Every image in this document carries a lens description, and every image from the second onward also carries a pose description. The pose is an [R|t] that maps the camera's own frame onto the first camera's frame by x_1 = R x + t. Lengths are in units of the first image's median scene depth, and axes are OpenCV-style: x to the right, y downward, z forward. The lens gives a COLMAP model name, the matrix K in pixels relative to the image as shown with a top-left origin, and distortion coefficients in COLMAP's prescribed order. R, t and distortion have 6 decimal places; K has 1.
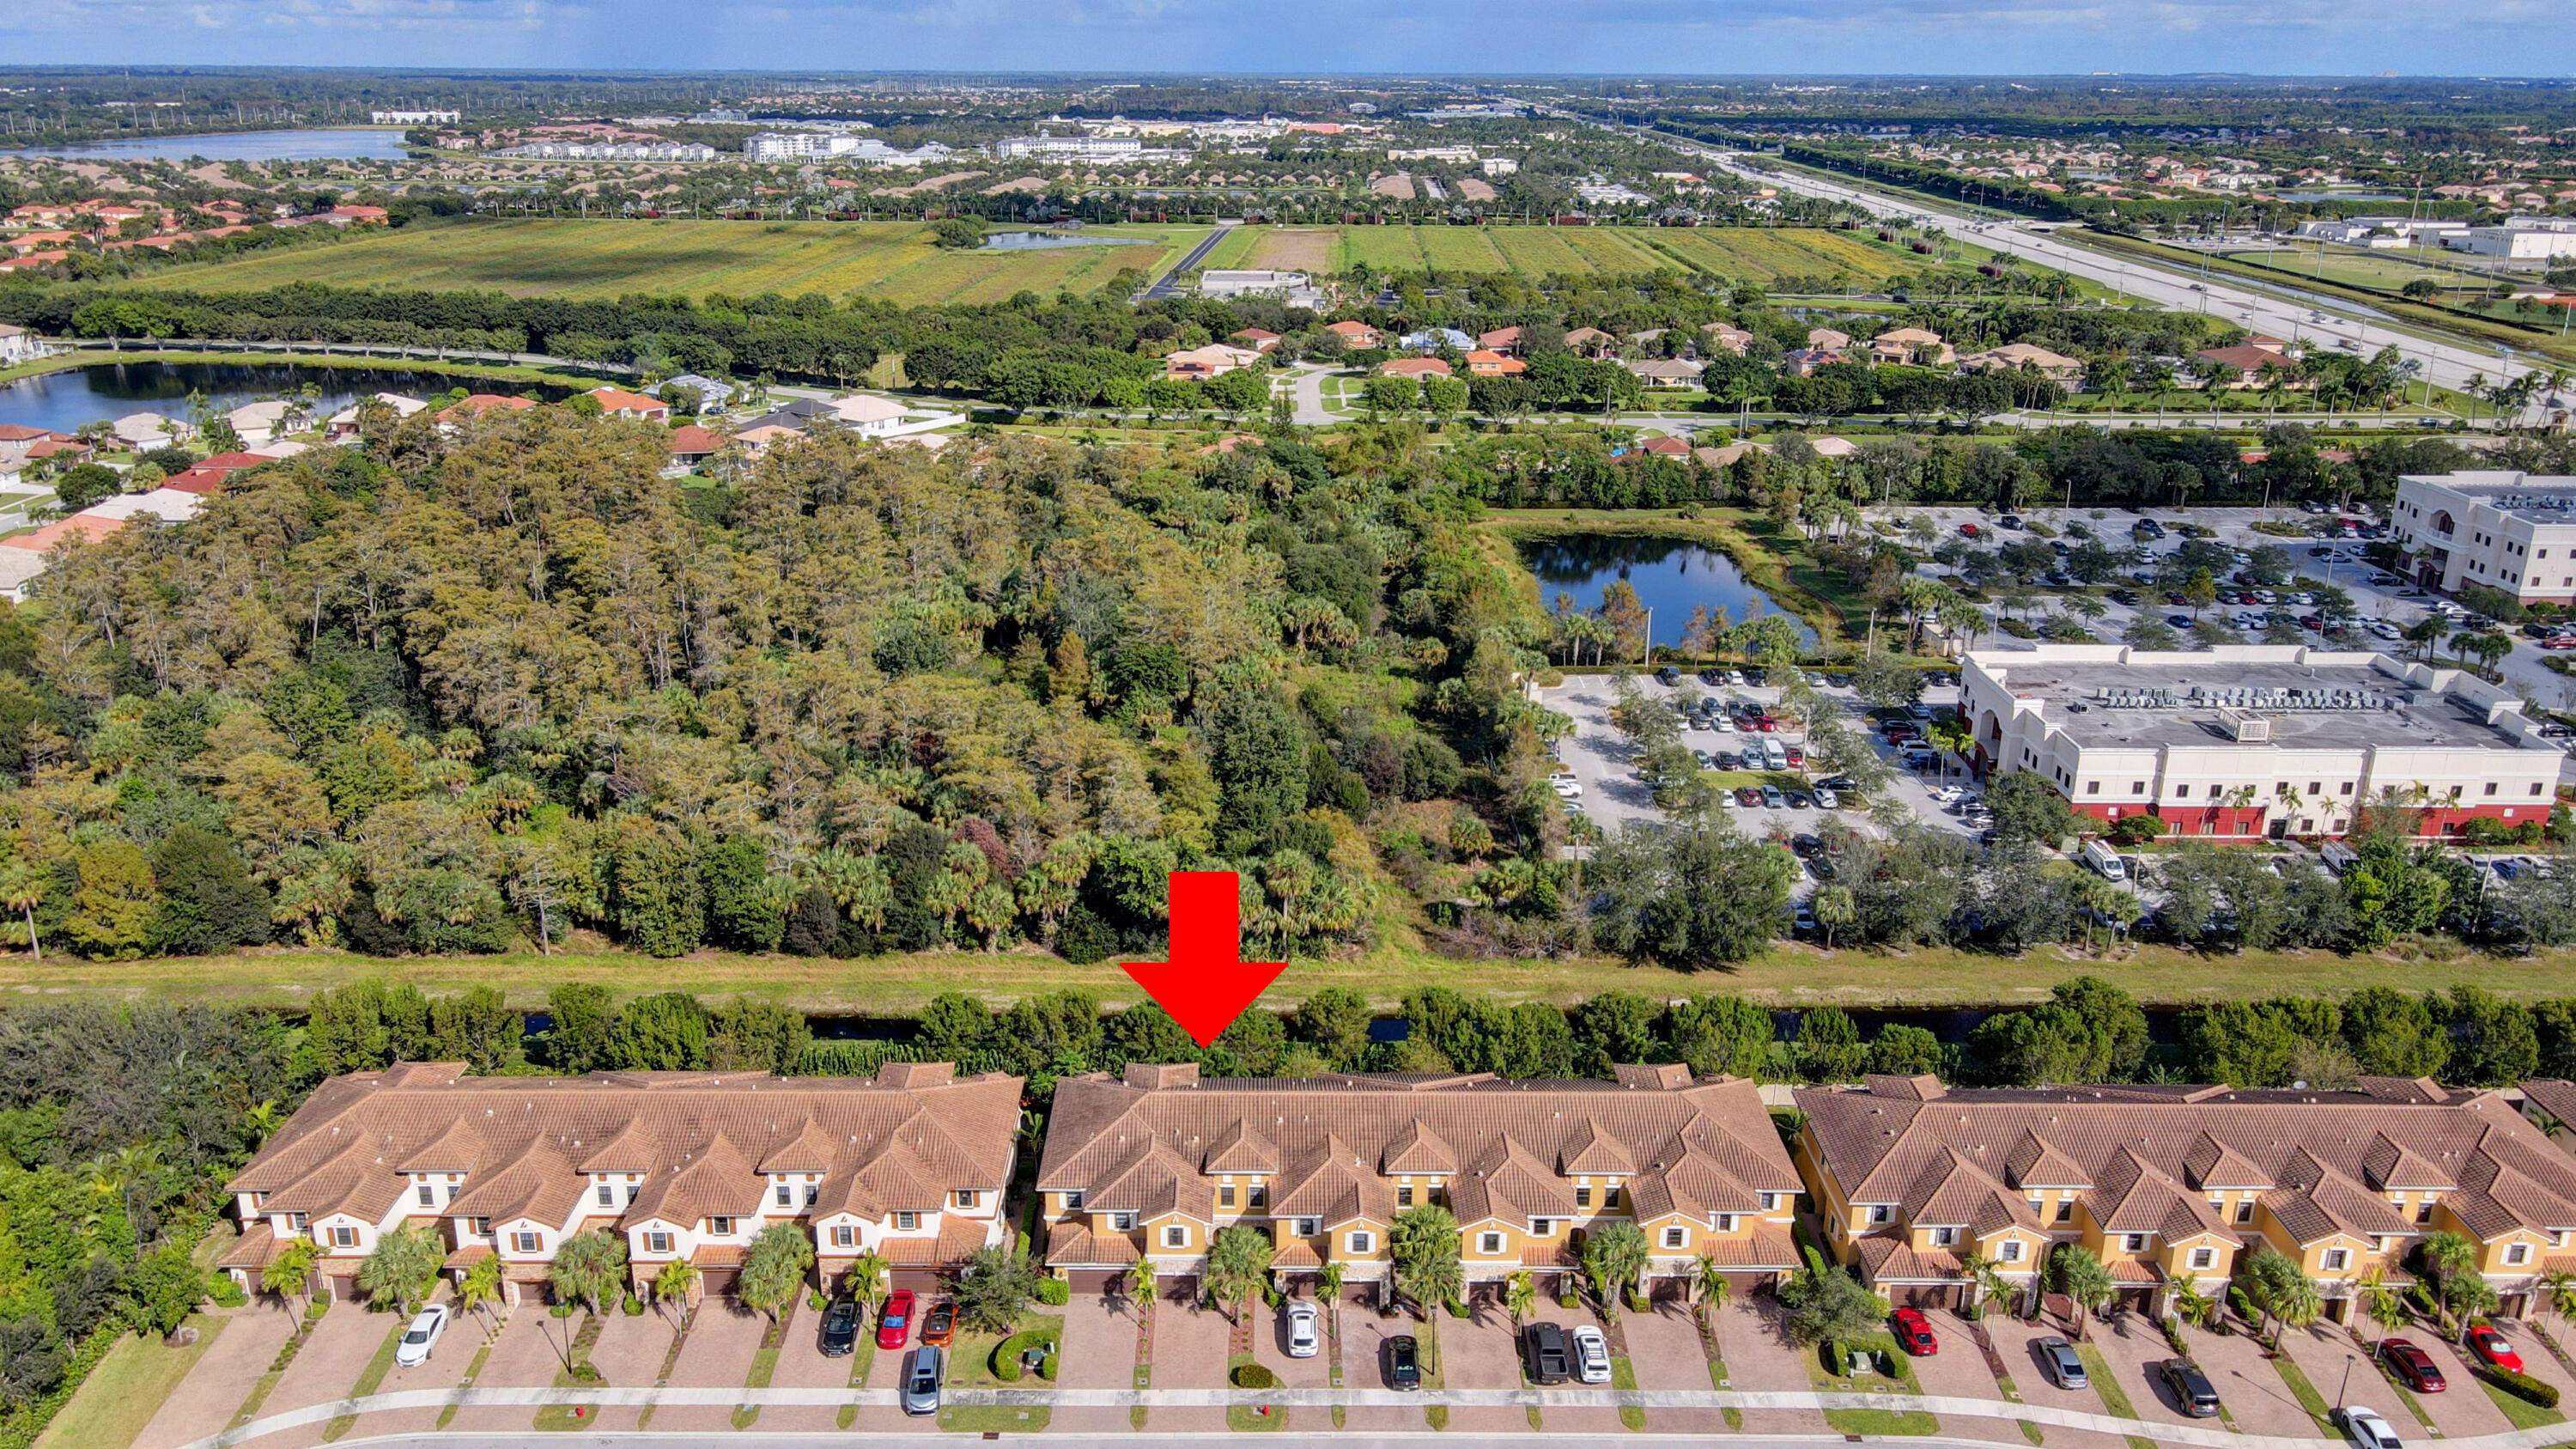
lens RADIAL K [[1906.3, 0, 1271.0], [0, 1906.3, 729.3], [0, 0, 1]] dist [-0.008202, 0.039800]
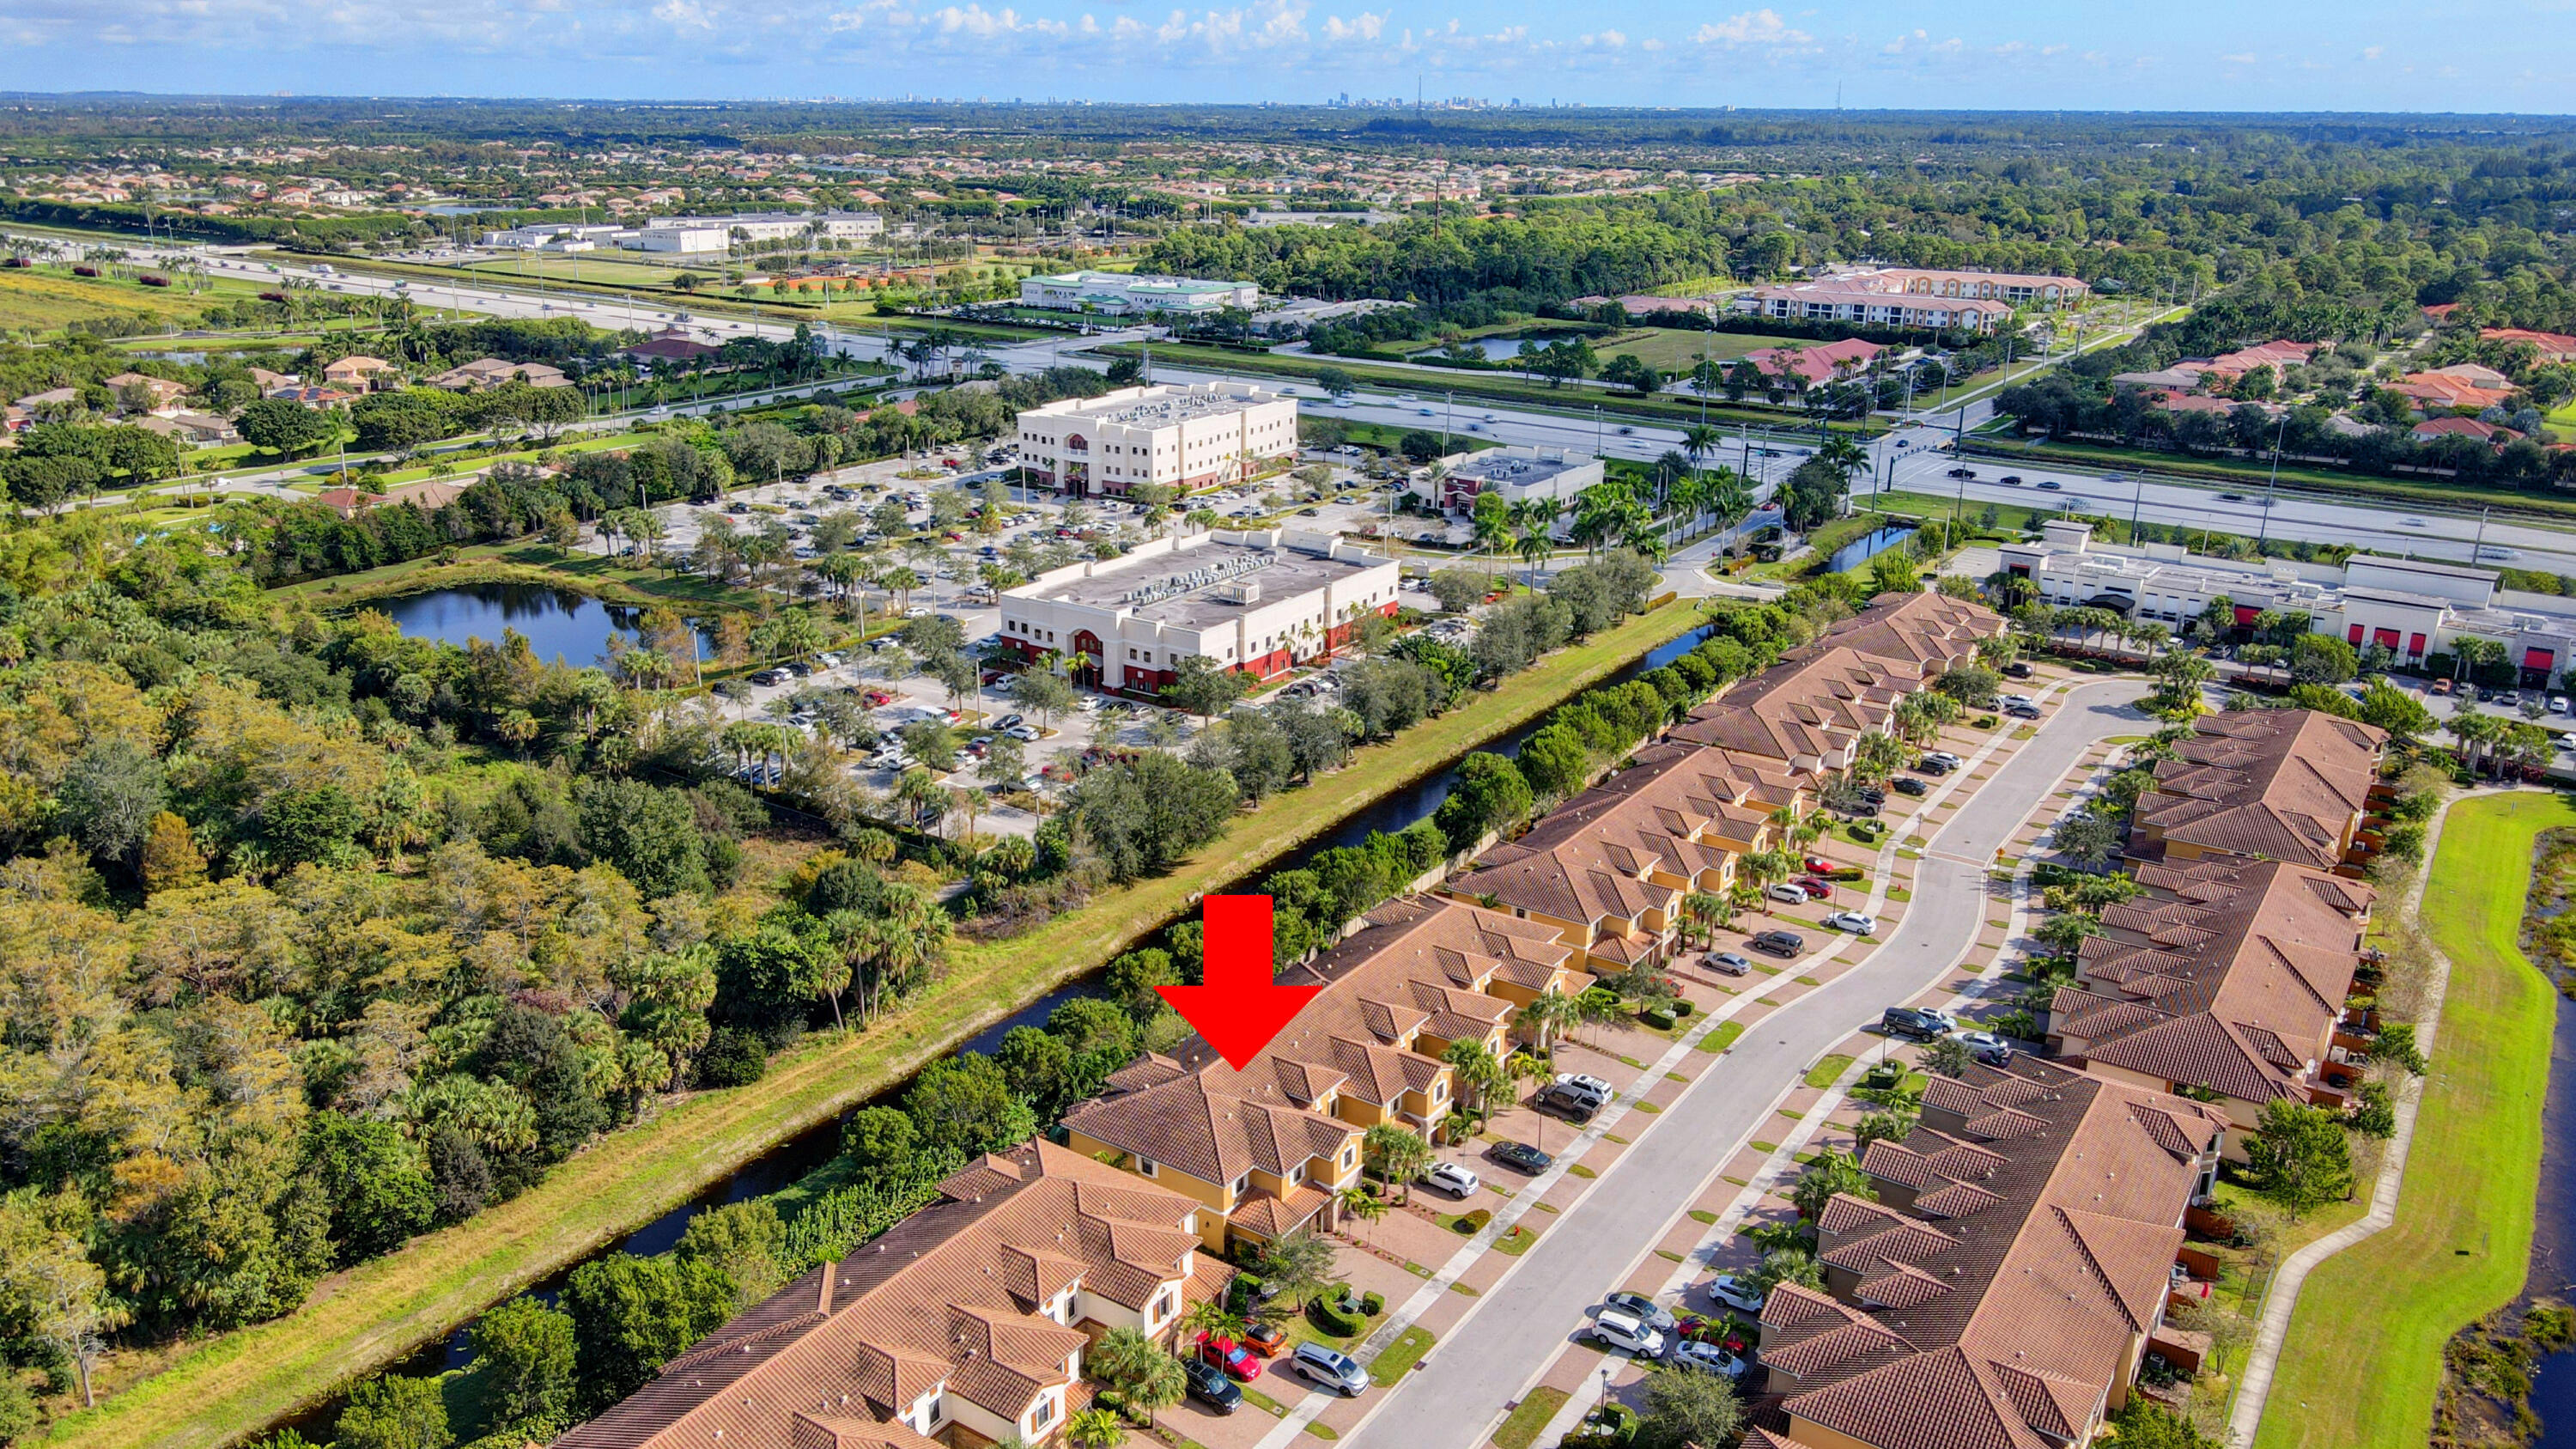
lens RADIAL K [[1914.8, 0, 1274.0], [0, 1914.8, 718.8], [0, 0, 1]] dist [-0.019633, 0.058694]
pose [[0.569919, -0.255613, 0.780932, -0.629883], [0.267132, 0.956397, 0.118094, -0.082806], [-0.777067, 0.141308, 0.613351, 0.240043]]
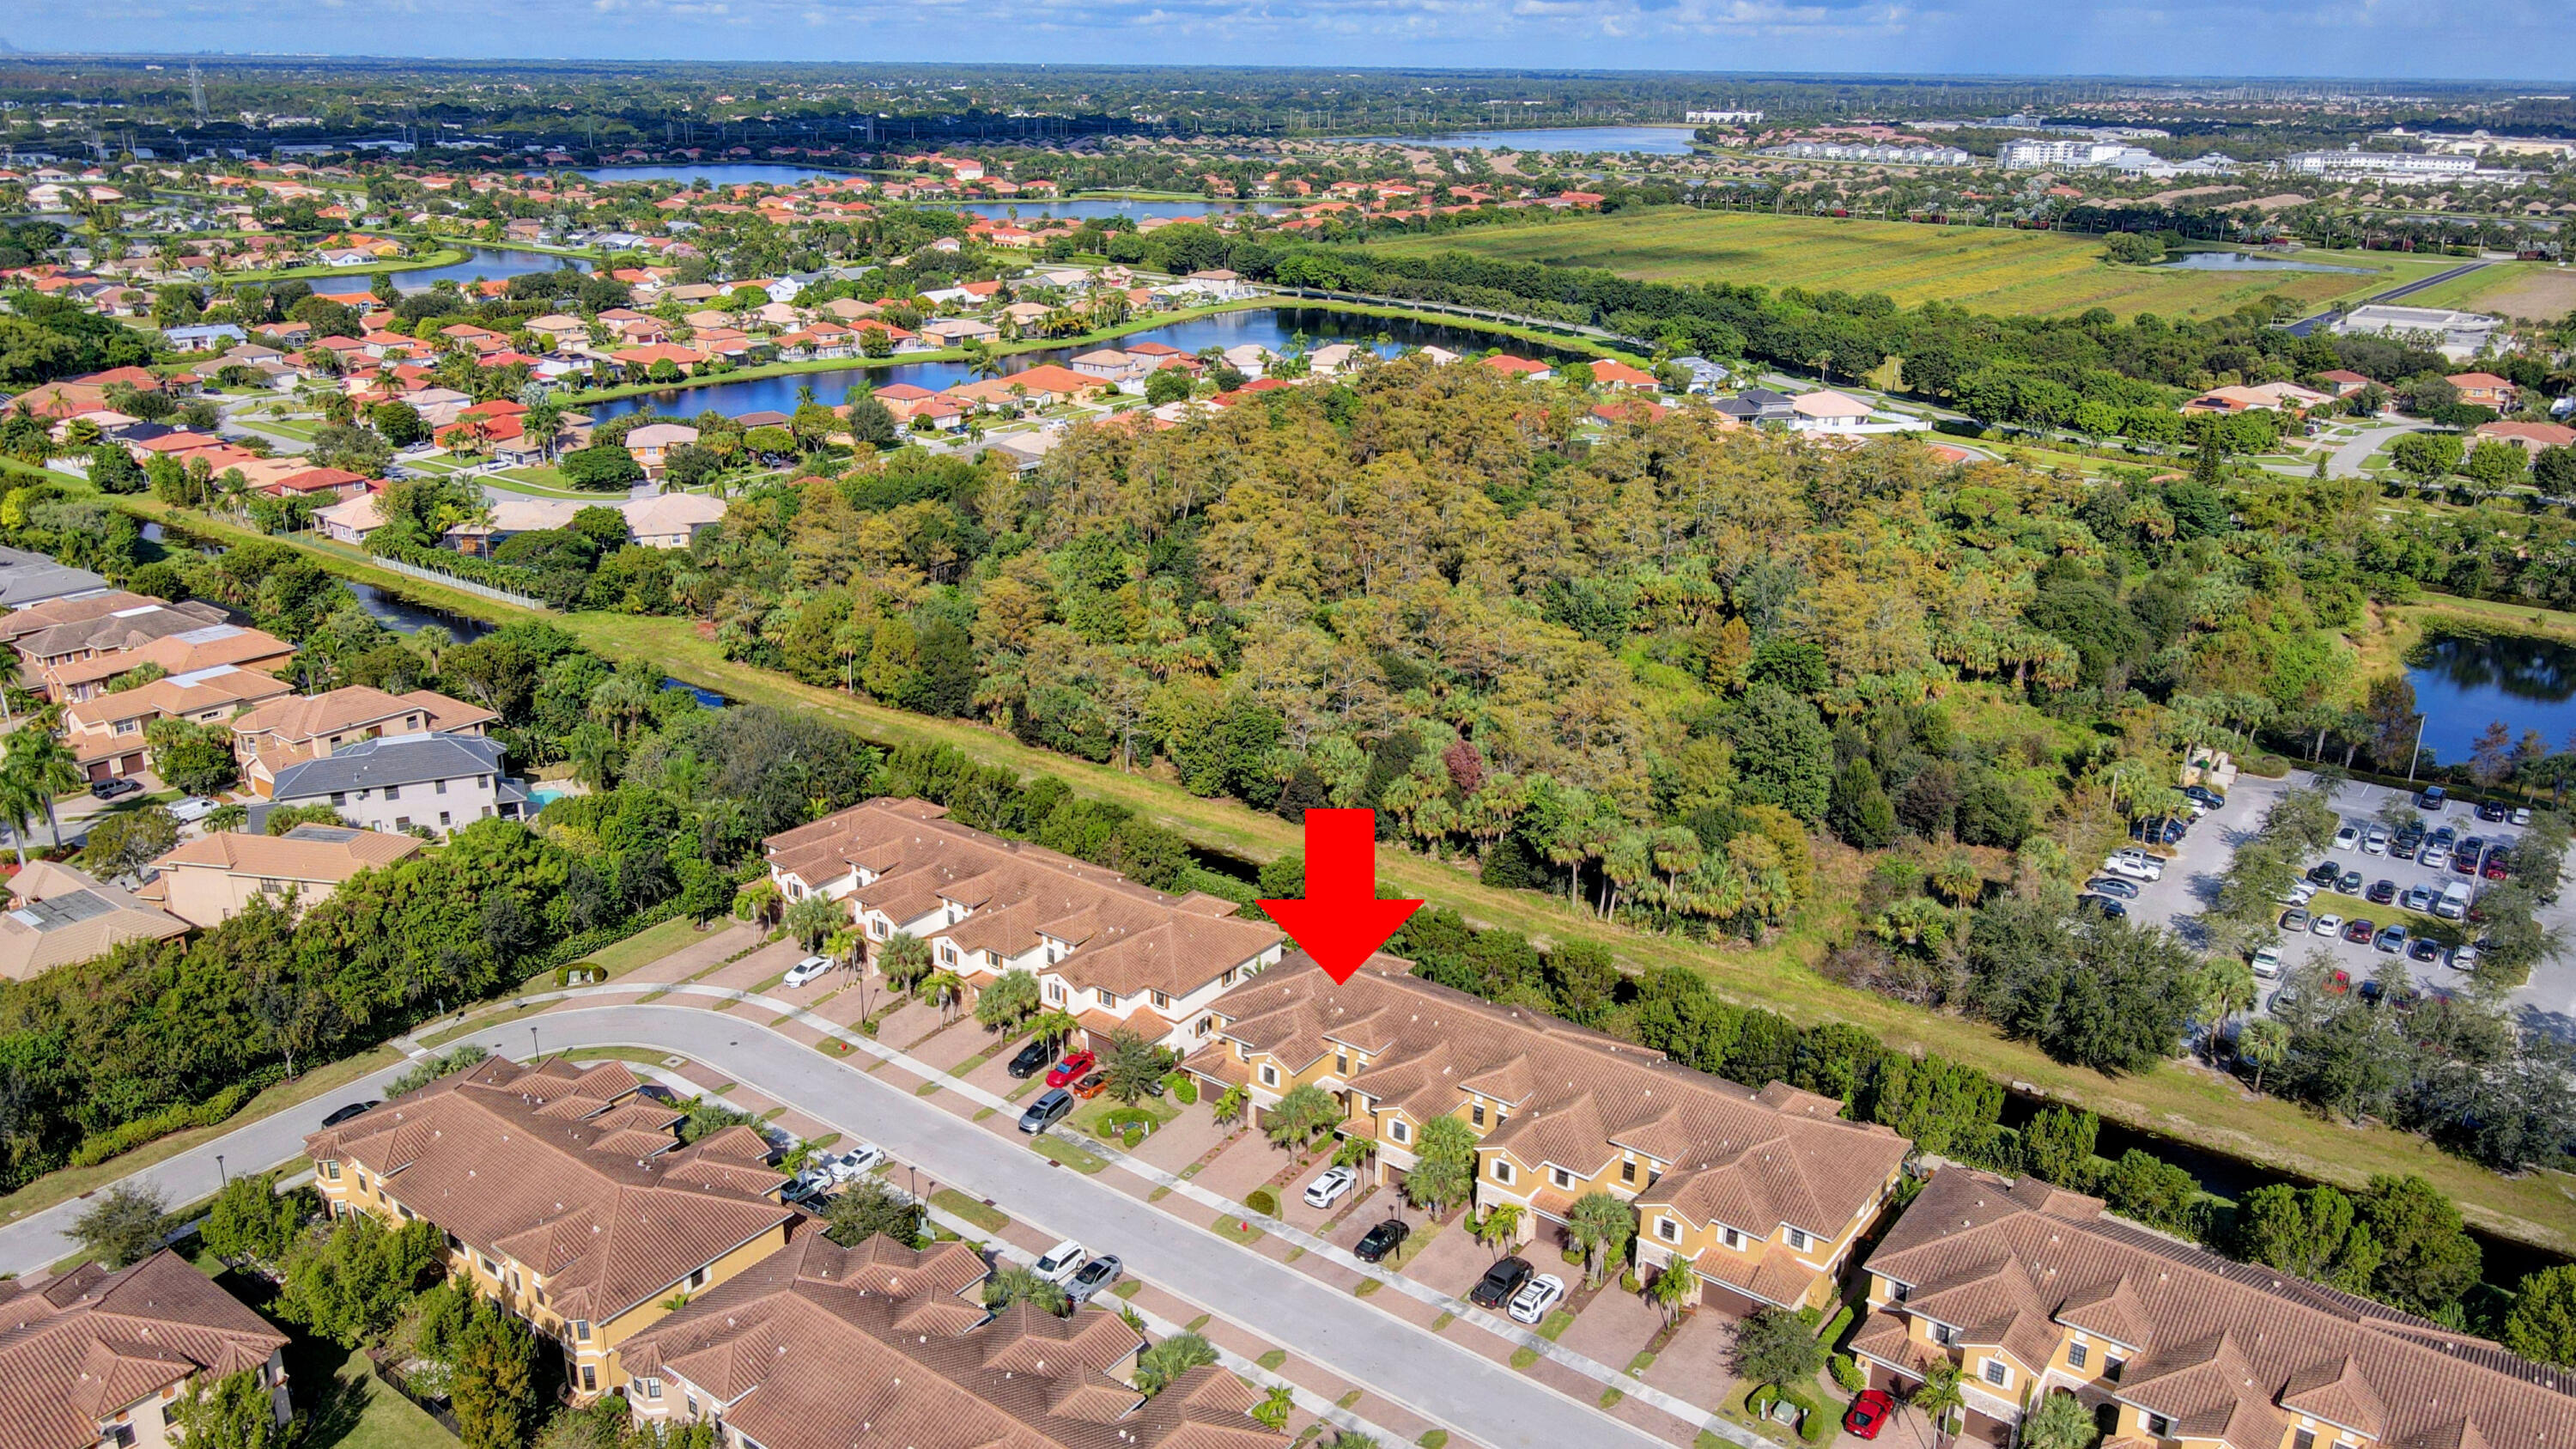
lens RADIAL K [[1914.8, 0, 1274.0], [0, 1914.8, 718.8], [0, 0, 1]] dist [-0.019633, 0.058694]
pose [[0.797142, 0.201738, -0.569093, 0.413256], [-0.206313, 0.976808, 0.057282, -0.007322], [0.567451, 0.071749, 0.820275, 0.029972]]
